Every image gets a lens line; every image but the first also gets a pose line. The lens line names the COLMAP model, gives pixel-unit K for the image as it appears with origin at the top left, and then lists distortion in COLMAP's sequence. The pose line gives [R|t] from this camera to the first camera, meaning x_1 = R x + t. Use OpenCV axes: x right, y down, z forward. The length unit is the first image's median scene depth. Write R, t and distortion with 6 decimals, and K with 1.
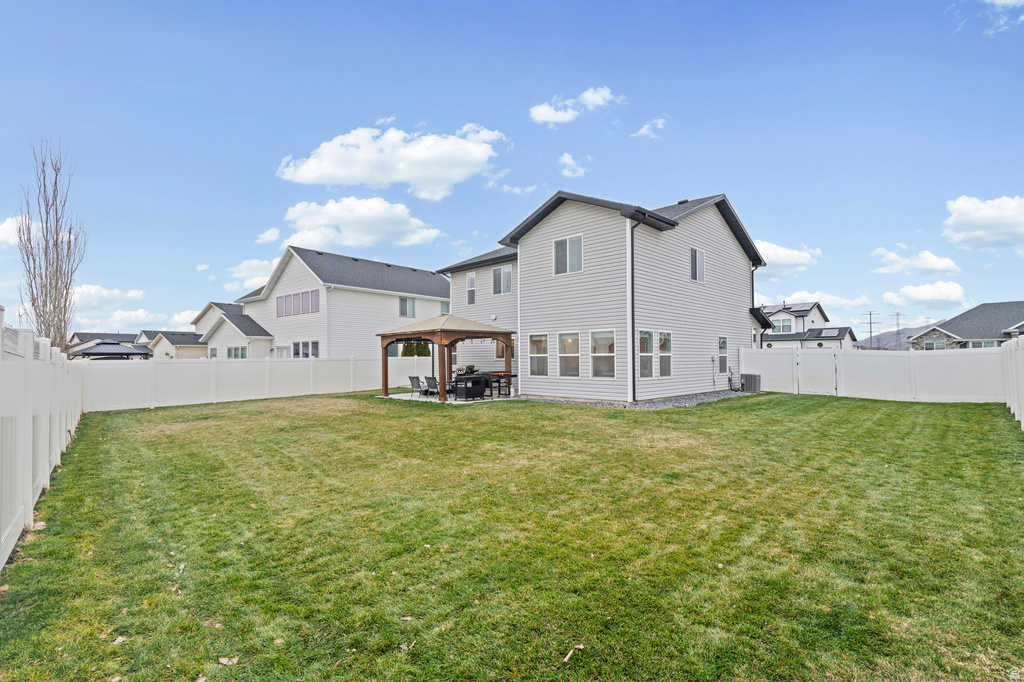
lens RADIAL K [[498.8, 0, 509.4], [0, 498.8, 329.9], [0, 0, 1]] dist [0.003294, 0.000385]
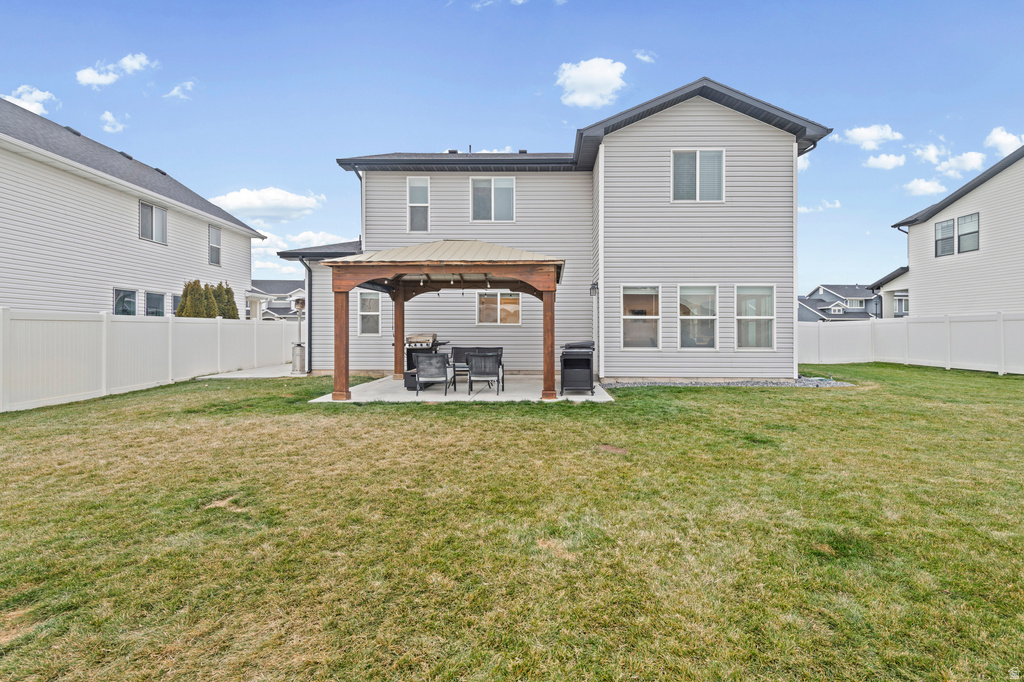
lens RADIAL K [[498.8, 0, 509.4], [0, 498.8, 329.9], [0, 0, 1]] dist [0.003294, 0.000385]
pose [[0.703292, 0.001687, 0.710899, -0.563485], [-0.043678, 0.998210, 0.040842, 0.049808], [-0.709558, -0.059774, 0.702107, 0.678370]]
